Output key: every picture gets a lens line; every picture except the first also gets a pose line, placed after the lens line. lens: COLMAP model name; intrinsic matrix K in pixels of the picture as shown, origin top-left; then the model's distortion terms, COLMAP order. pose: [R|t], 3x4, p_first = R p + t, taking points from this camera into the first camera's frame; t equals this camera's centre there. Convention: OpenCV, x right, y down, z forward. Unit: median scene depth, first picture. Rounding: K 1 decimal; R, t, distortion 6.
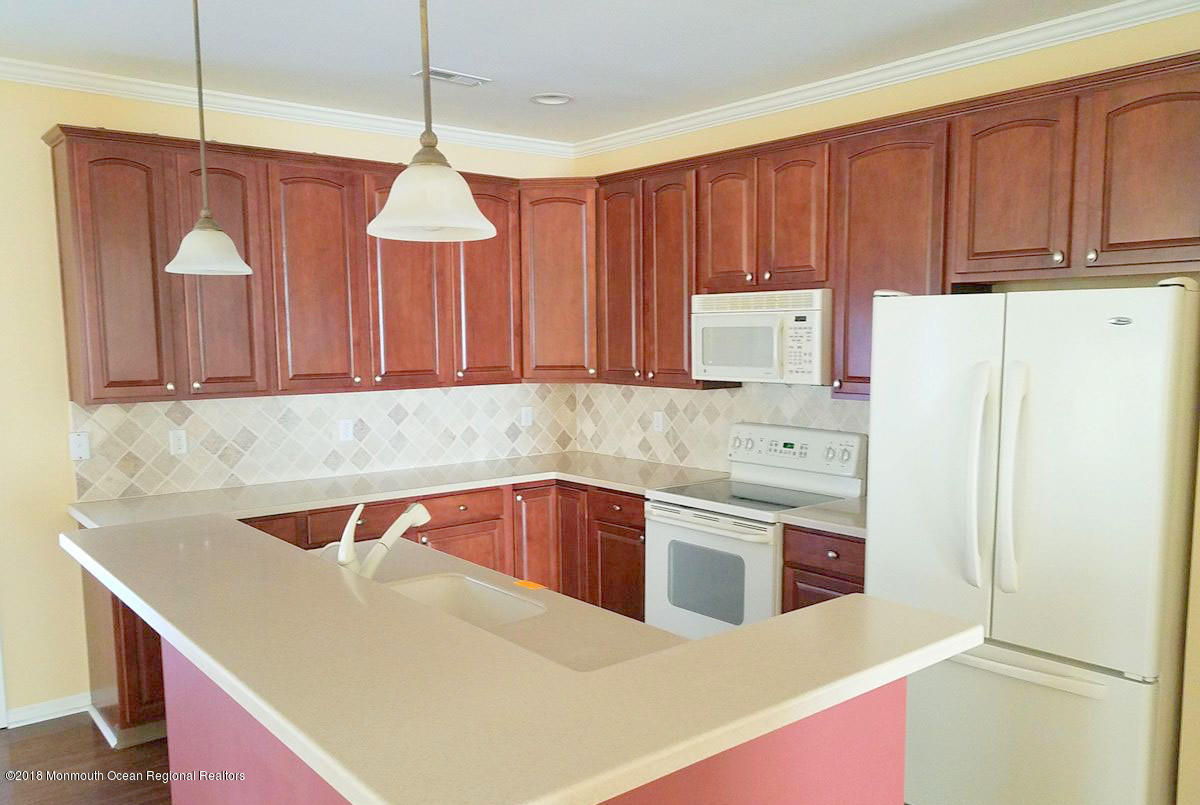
lens RADIAL K [[944.9, 0, 593.2], [0, 944.9, 418.4], [0, 0, 1]] dist [0.058521, -0.002511]
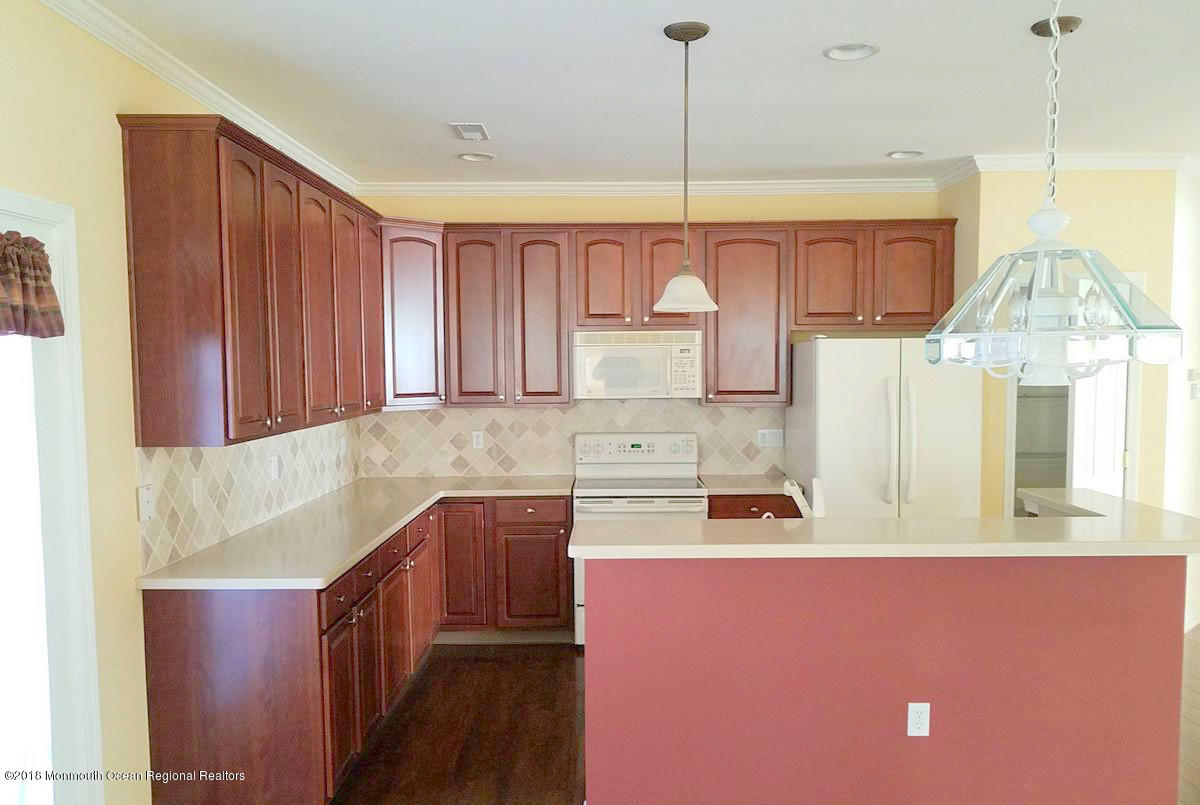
lens RADIAL K [[944.9, 0, 593.2], [0, 944.9, 418.4], [0, 0, 1]] dist [0.058521, -0.002511]
pose [[0.643677, -0.045643, 0.763935, -0.833610], [0.074476, 0.997218, -0.003171, -0.010288], [-0.761664, 0.058936, 0.645286, 0.180508]]
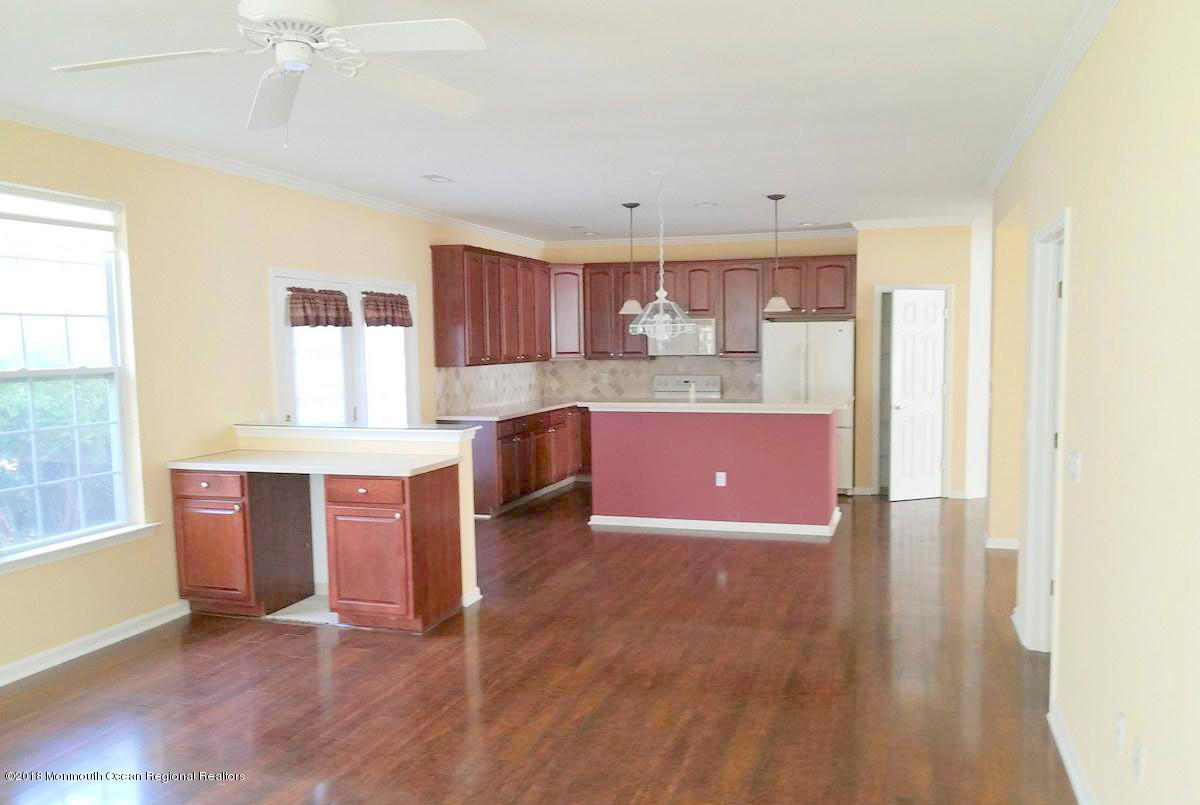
lens RADIAL K [[944.9, 0, 593.2], [0, 944.9, 418.4], [0, 0, 1]] dist [0.058521, -0.002511]
pose [[0.840908, -0.047189, 0.539116, -1.281233], [0.055200, 0.998474, 0.001298, 0.103873], [-0.538355, 0.028668, 0.842230, -0.892416]]
